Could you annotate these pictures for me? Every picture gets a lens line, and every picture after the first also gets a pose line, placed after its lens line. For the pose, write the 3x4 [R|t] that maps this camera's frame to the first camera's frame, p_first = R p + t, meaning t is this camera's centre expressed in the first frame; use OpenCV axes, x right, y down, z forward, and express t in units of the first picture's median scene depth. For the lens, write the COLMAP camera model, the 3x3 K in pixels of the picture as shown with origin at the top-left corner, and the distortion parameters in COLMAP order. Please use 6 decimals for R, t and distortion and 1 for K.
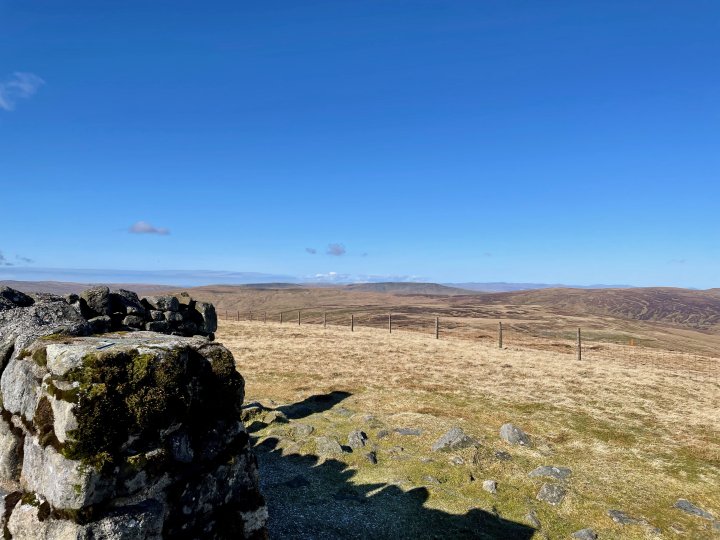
lens RADIAL K [[540.1, 0, 355.2], [0, 540.1, 263.4], [0, 0, 1]] dist [0.086816, -0.121211]
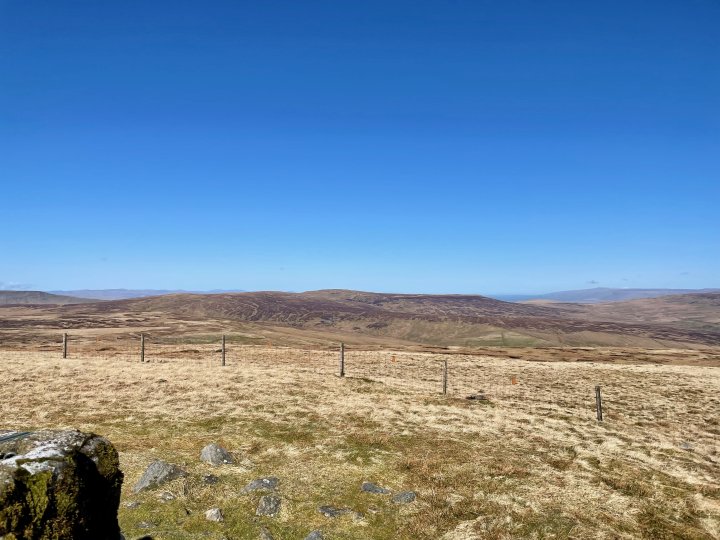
lens RADIAL K [[540.1, 0, 355.2], [0, 540.1, 263.4], [0, 0, 1]] dist [0.086816, -0.121211]
pose [[0.784937, 0.017114, 0.619339, -0.142600], [-0.010284, 0.999841, -0.014594, -0.025550], [-0.619490, 0.005086, 0.784988, 0.060935]]
